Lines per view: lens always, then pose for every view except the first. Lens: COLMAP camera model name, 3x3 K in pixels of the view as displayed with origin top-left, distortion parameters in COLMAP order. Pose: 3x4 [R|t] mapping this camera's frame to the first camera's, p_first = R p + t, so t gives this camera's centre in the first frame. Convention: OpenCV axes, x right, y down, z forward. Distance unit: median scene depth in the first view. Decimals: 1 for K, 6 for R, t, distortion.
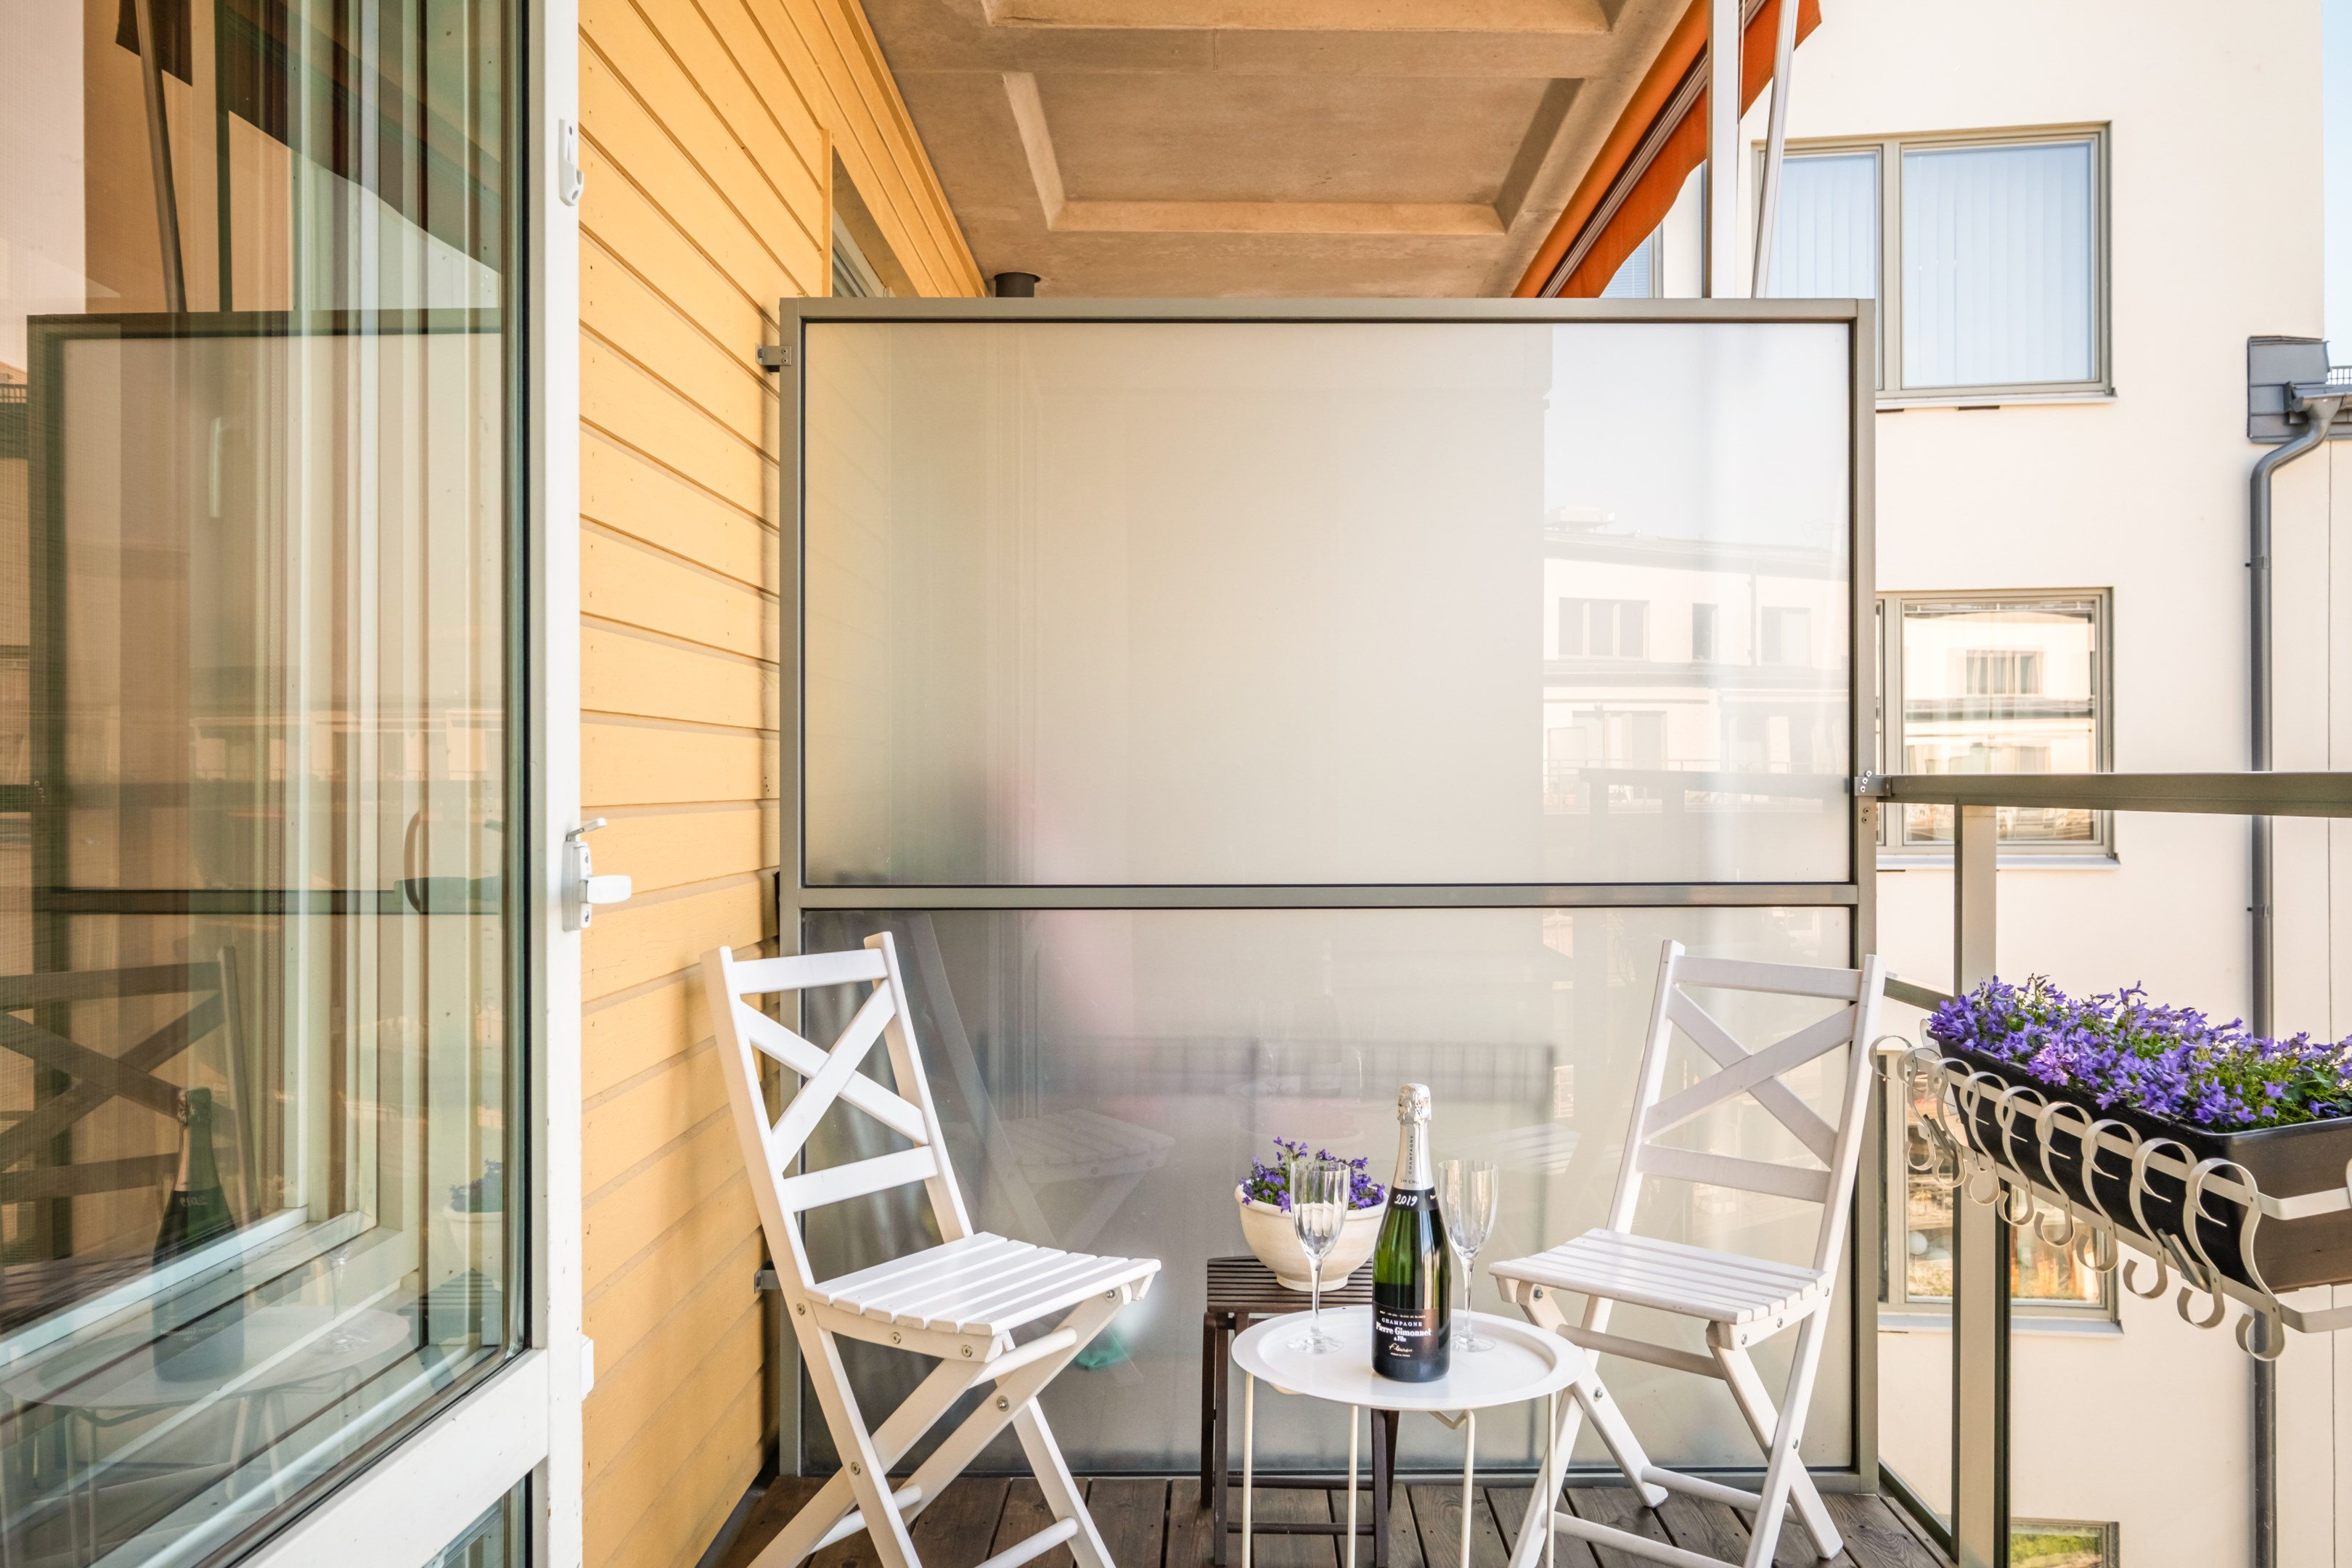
lens RADIAL K [[1901.9, 0, 1173.3], [0, 1901.9, 746.5], [0, 0, 1]] dist [0.005477, 0.001552]
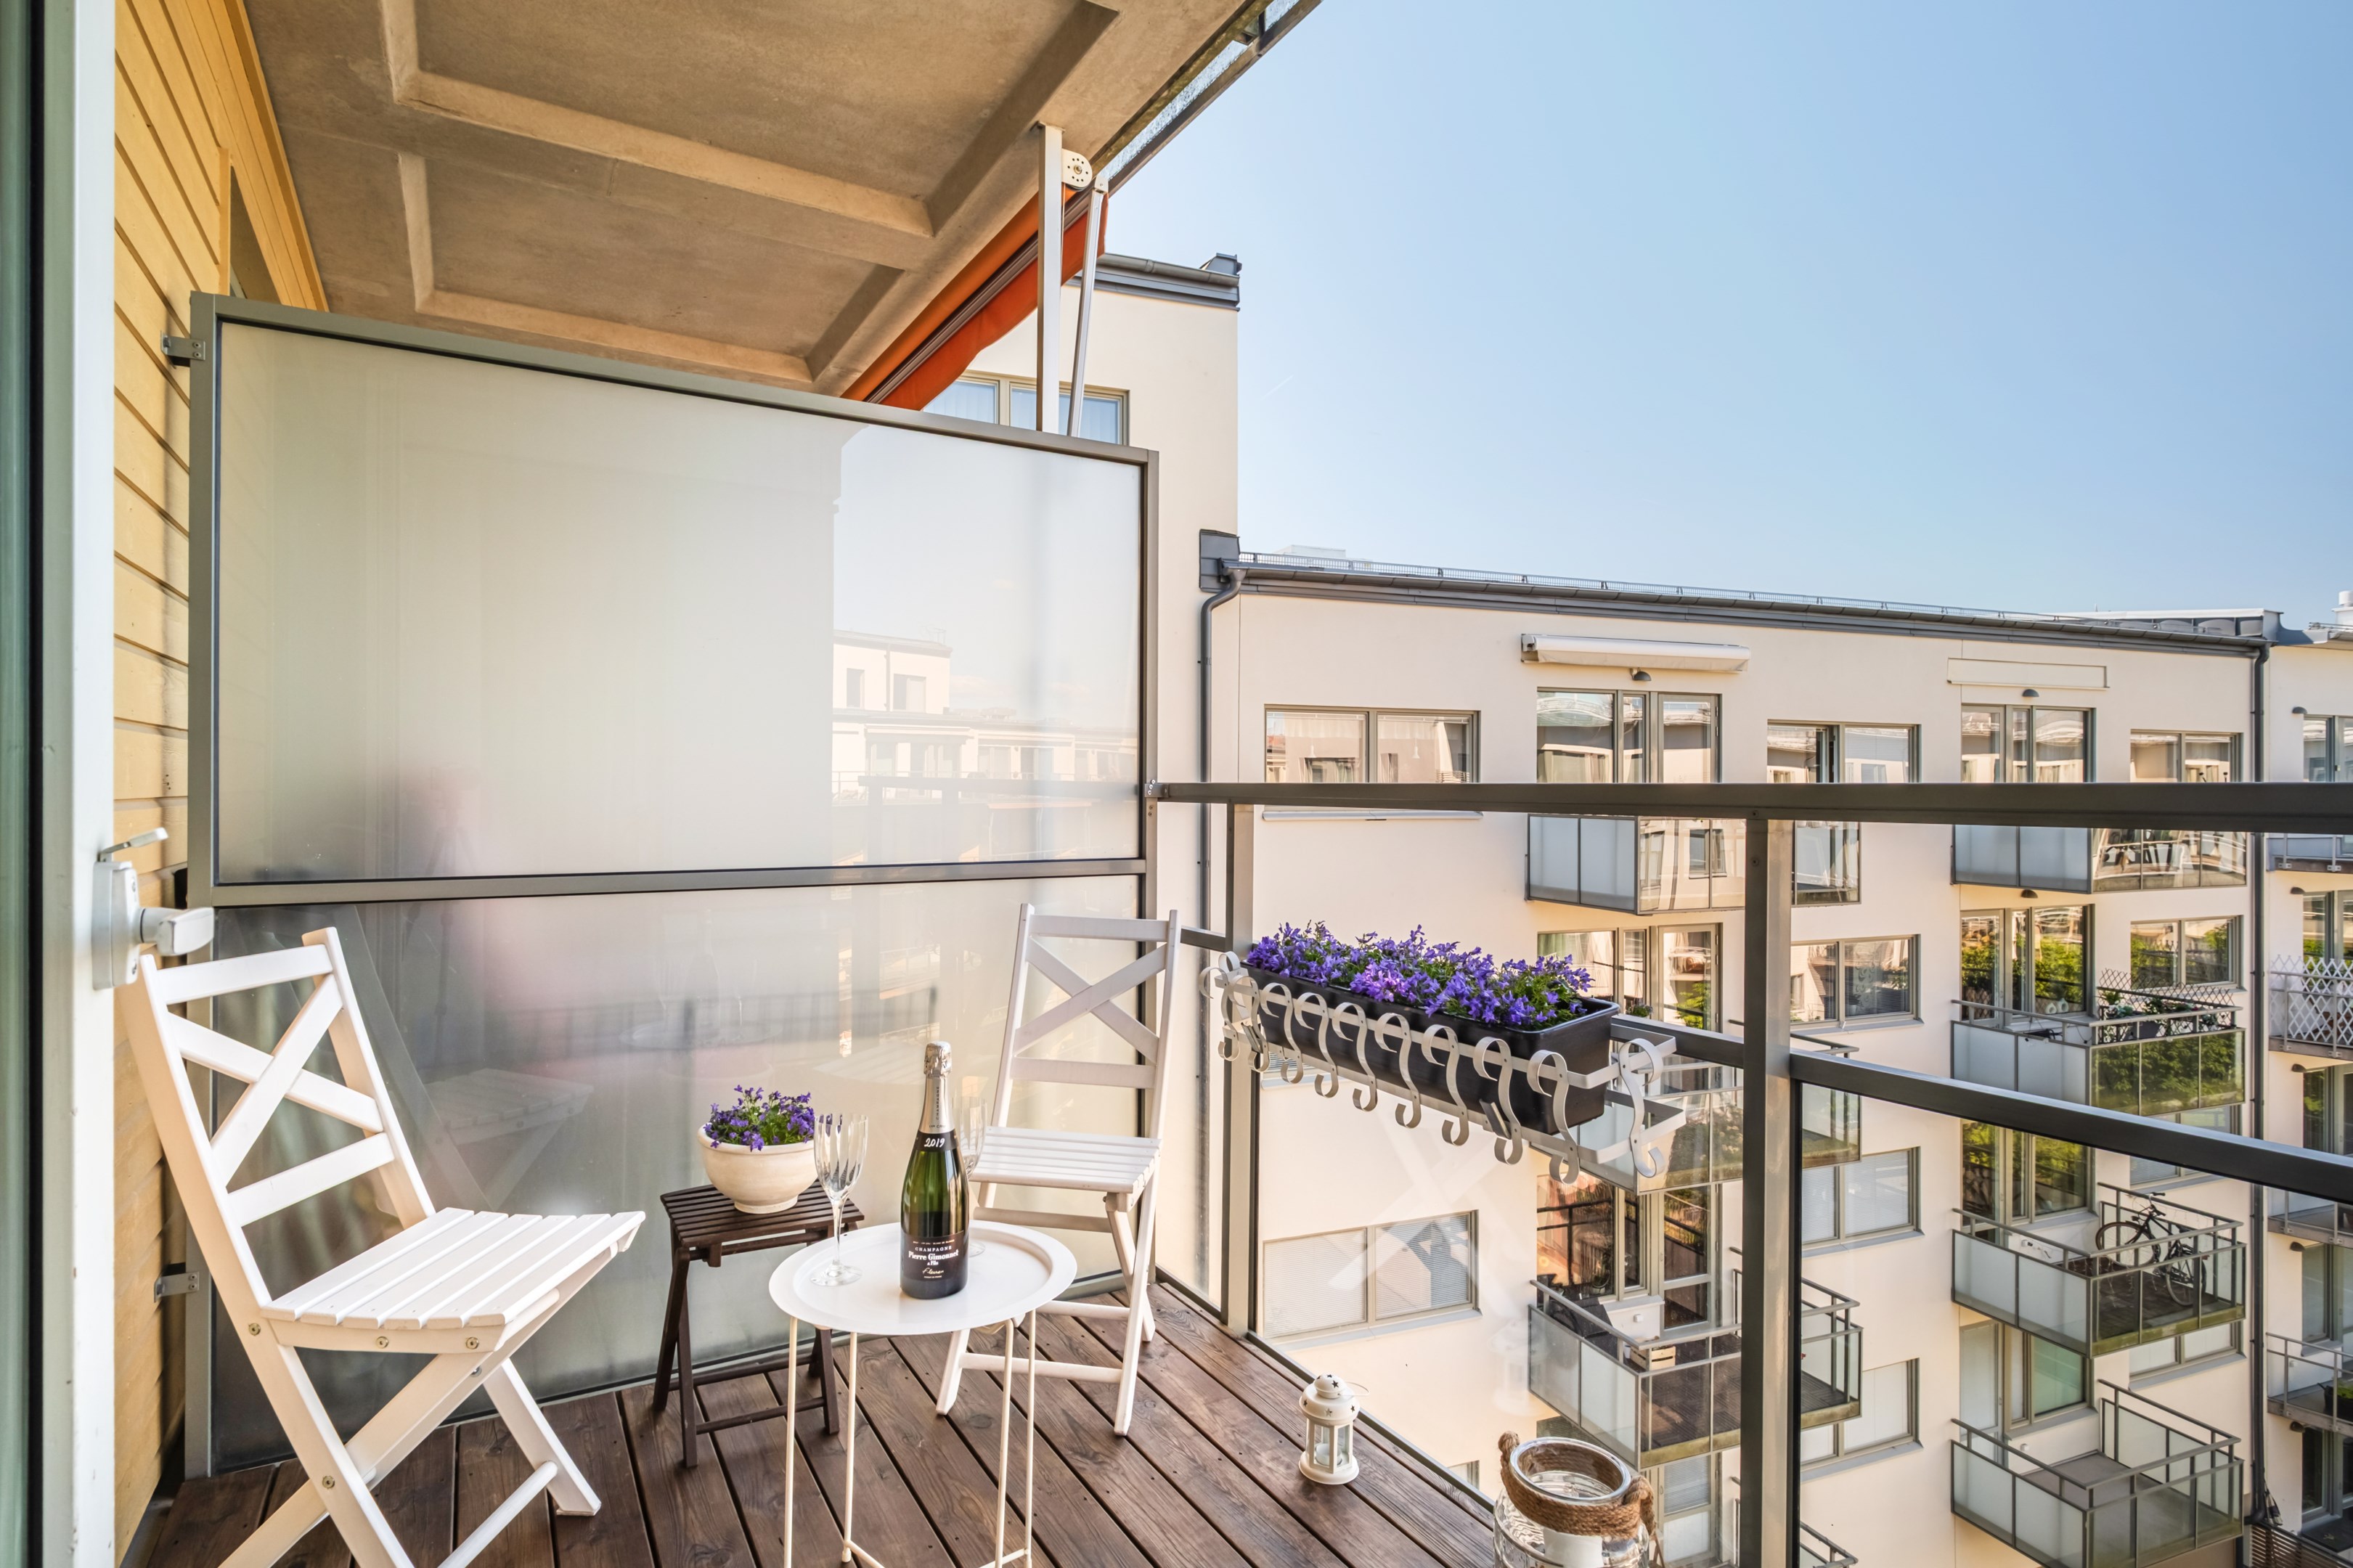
lens RADIAL K [[1222.8, 0, 1147.2], [0, 1222.8, 777.7], [0, 0, 1]] dist [0.012001, -0.010783]
pose [[0.859786, 0.010940, 0.510538, -0.102523], [-0.017295, 0.999821, 0.007703, 0.003928], [-0.510362, -0.015453, 0.859821, 0.194970]]
